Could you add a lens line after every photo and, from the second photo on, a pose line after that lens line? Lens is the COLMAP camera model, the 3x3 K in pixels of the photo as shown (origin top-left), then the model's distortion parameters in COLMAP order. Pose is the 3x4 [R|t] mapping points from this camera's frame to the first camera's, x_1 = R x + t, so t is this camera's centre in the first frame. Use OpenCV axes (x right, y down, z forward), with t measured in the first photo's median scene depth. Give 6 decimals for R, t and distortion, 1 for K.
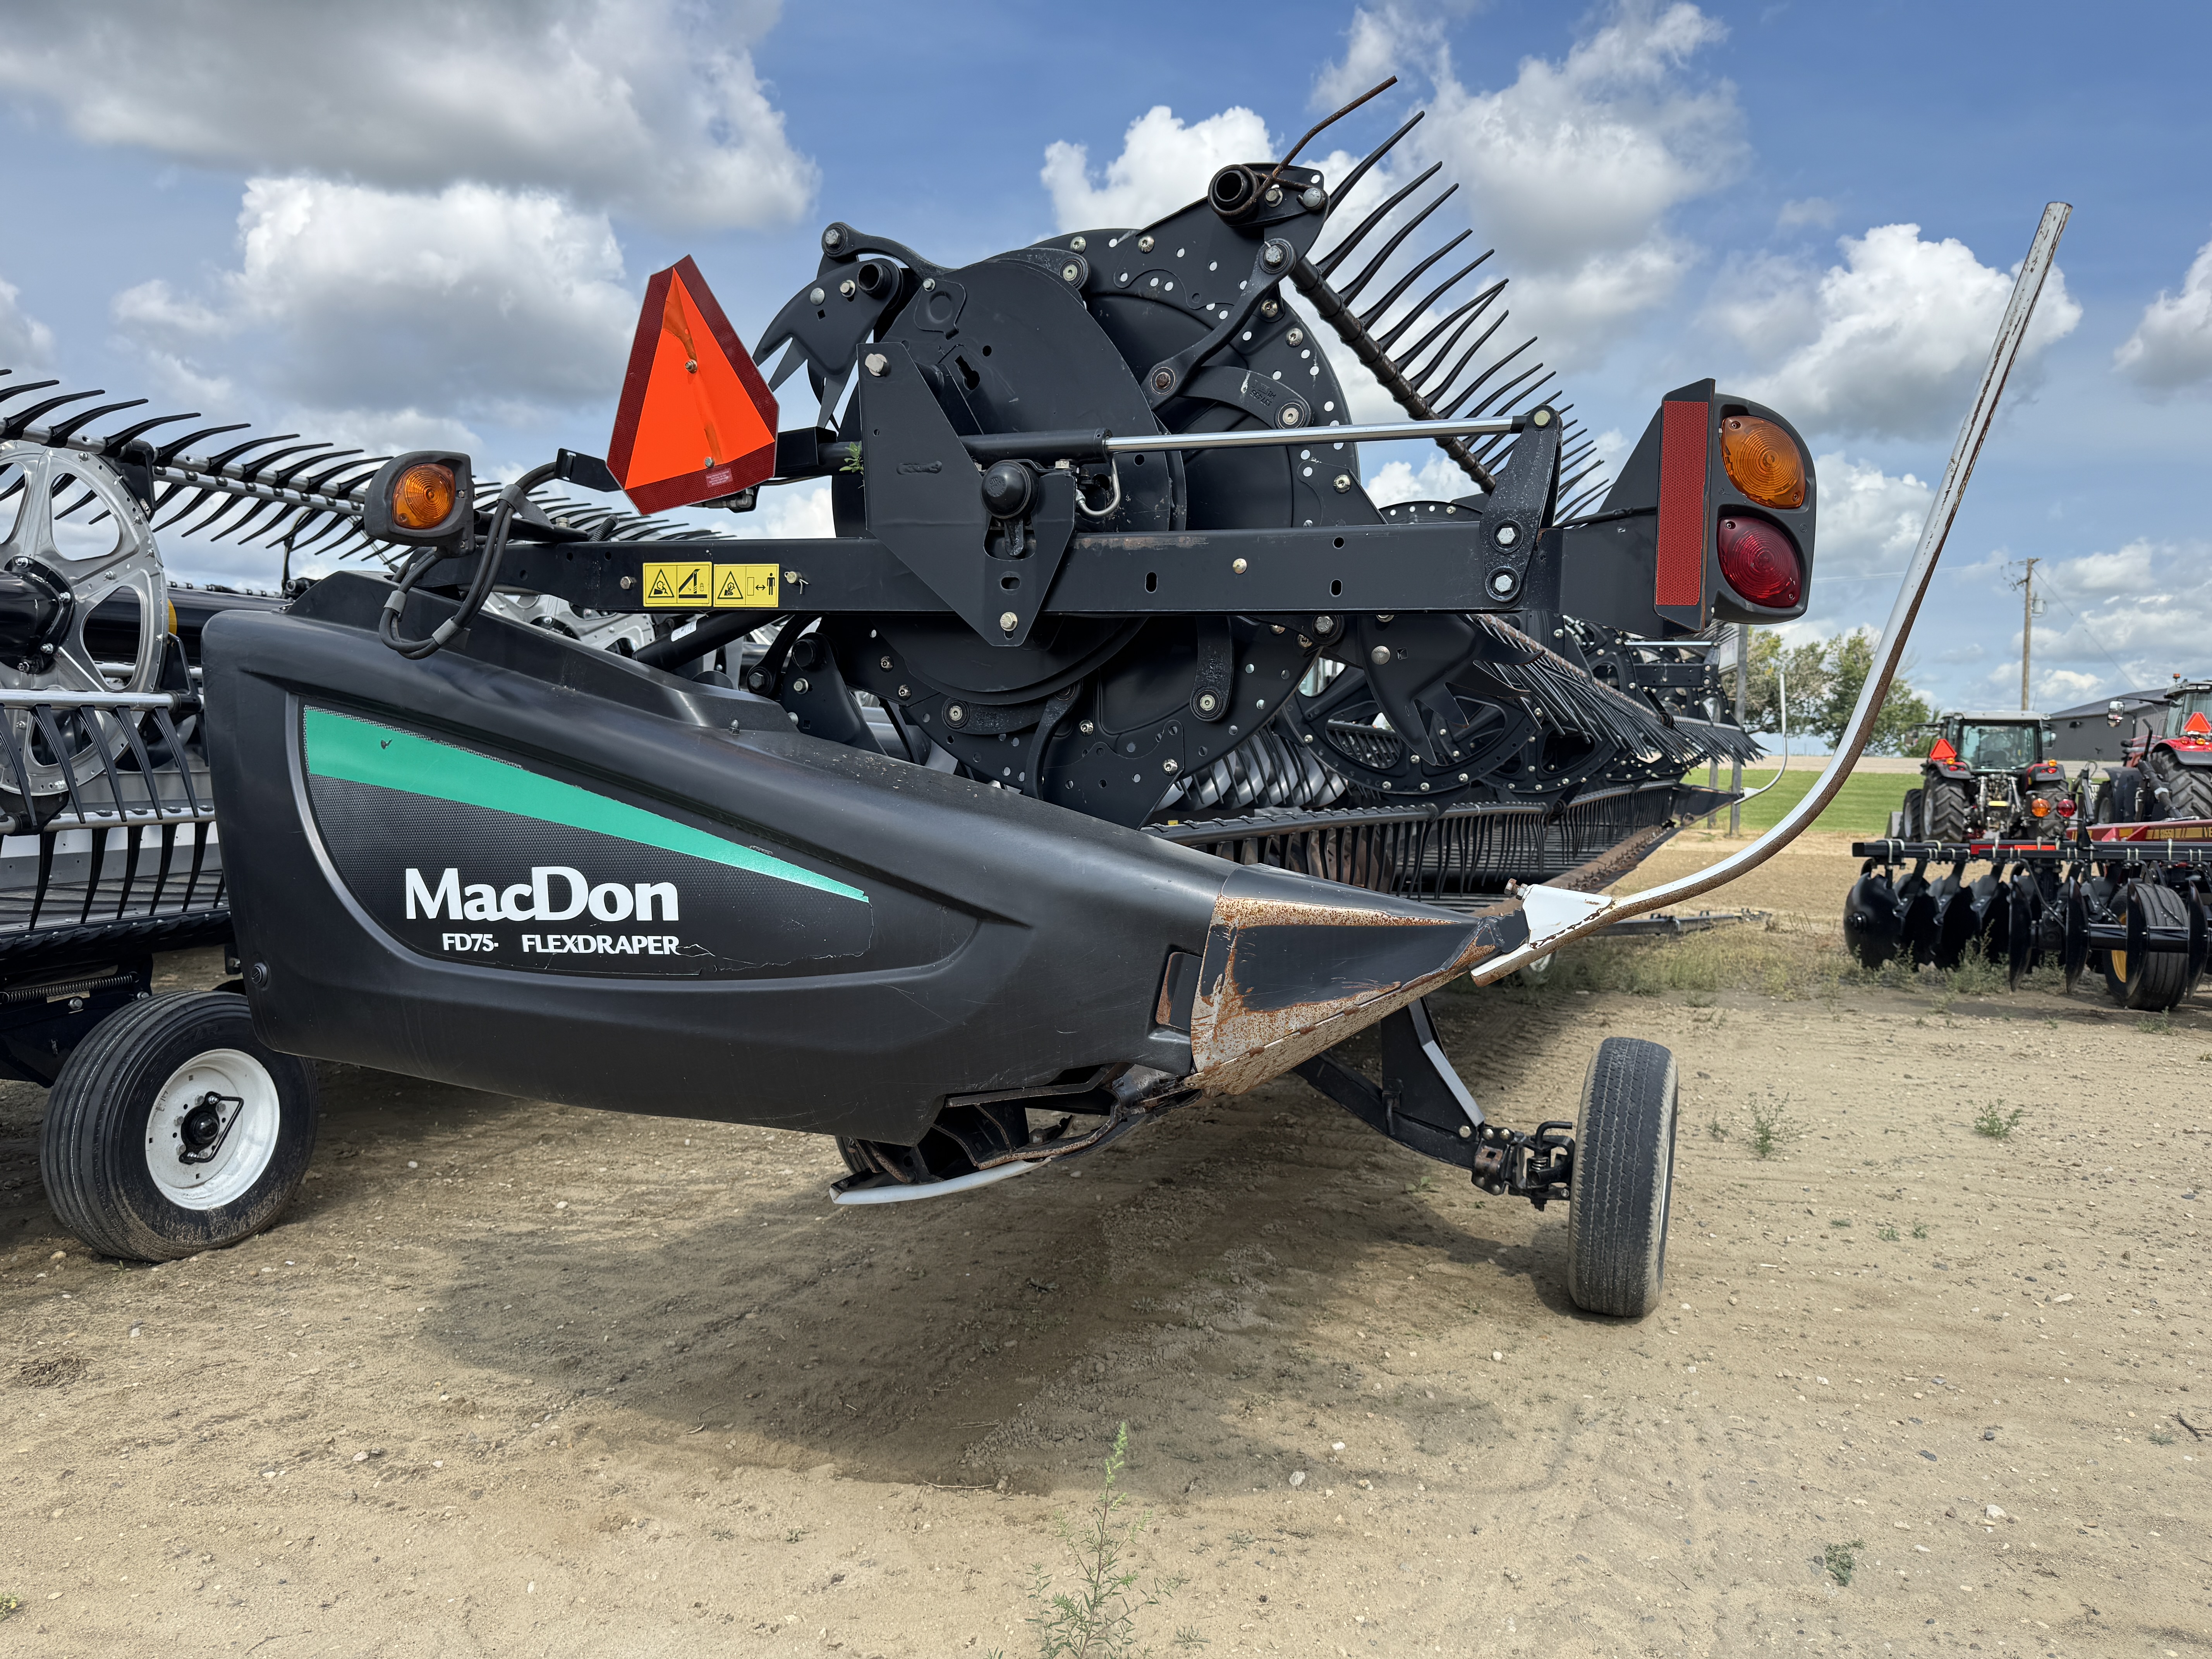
lens RADIAL K [[1548.9, 0, 1106.0], [0, 1548.9, 829.5], [0, 0, 1]] dist [0.026908, -0.044036]
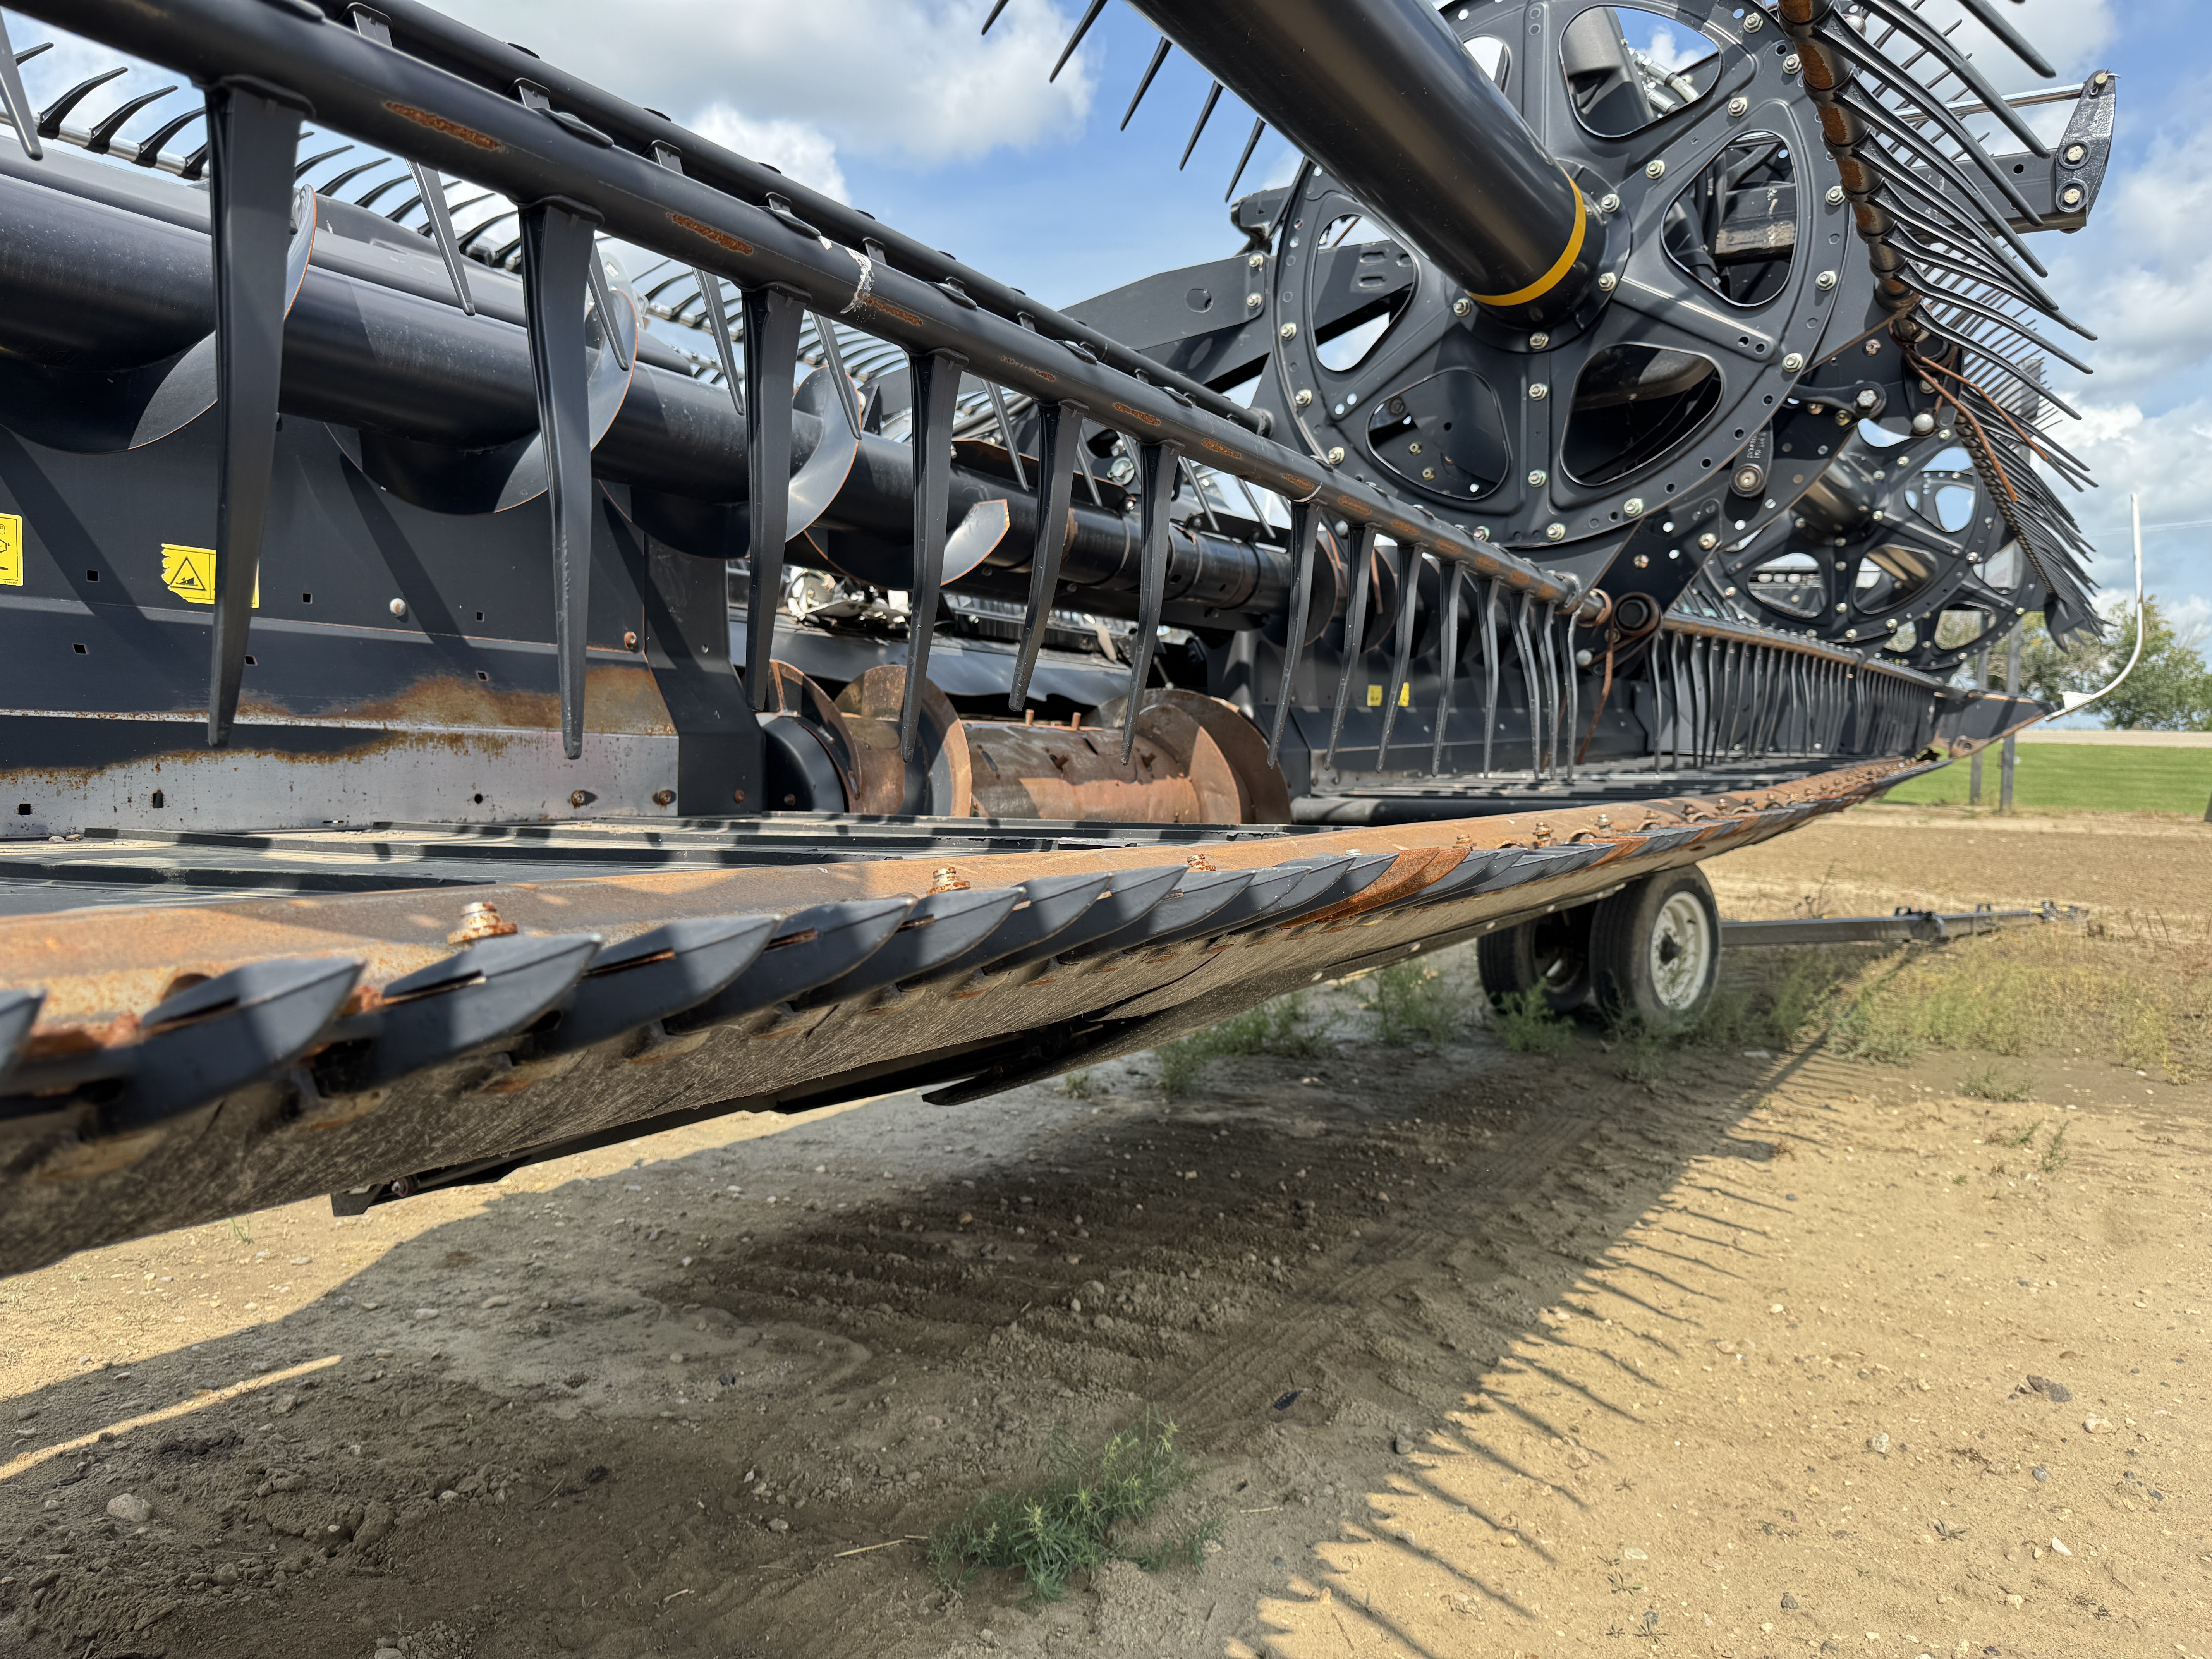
lens RADIAL K [[1548.9, 0, 1106.0], [0, 1548.9, 829.5], [0, 0, 1]] dist [0.026908, -0.044036]
pose [[0.991126, 0.009388, -0.132593, 0.150494], [-0.008093, 0.999914, 0.010302, 0.024207], [0.132679, -0.009137, 0.991117, 0.426772]]
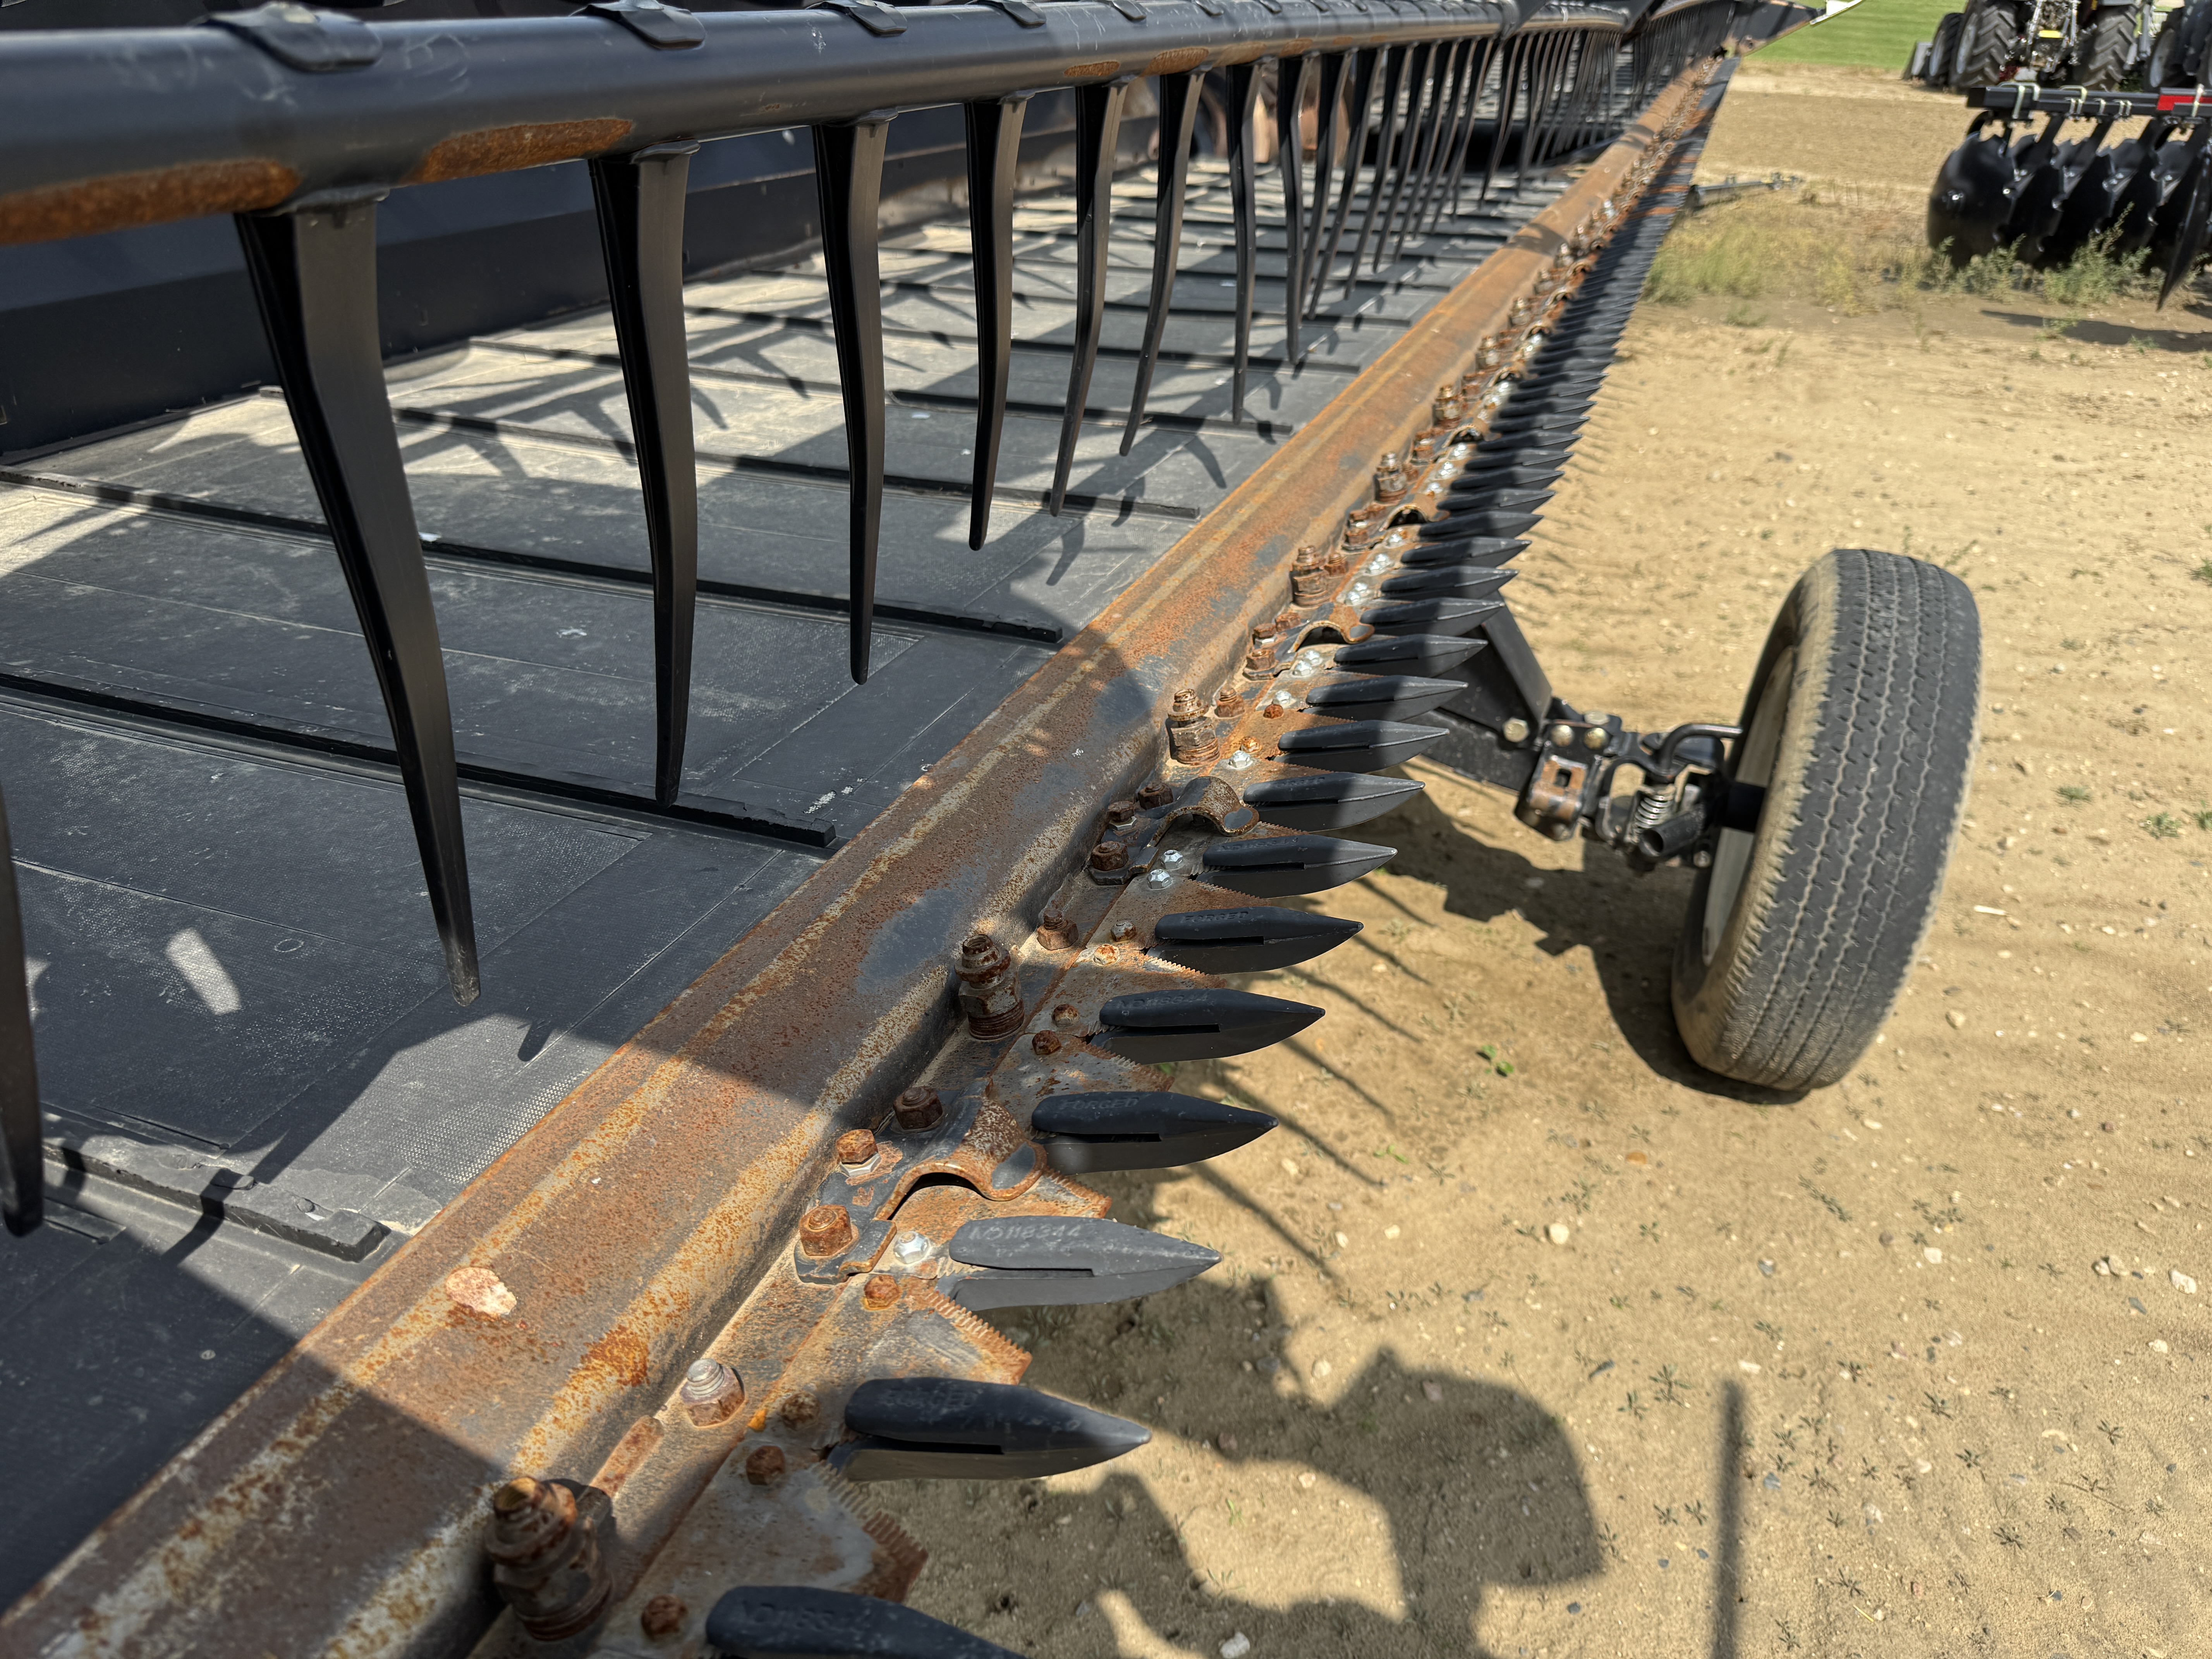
lens RADIAL K [[1587.0, 0, 1106.0], [0, 1587.0, 829.5], [0, 0, 1]] dist [-0.012728, -0.002372]
pose [[0.998222, -0.010116, 0.058733, 0.026663], [-0.017021, 0.896048, 0.443630, -0.000253], [-0.057115, -0.443841, 0.894283, 0.207818]]
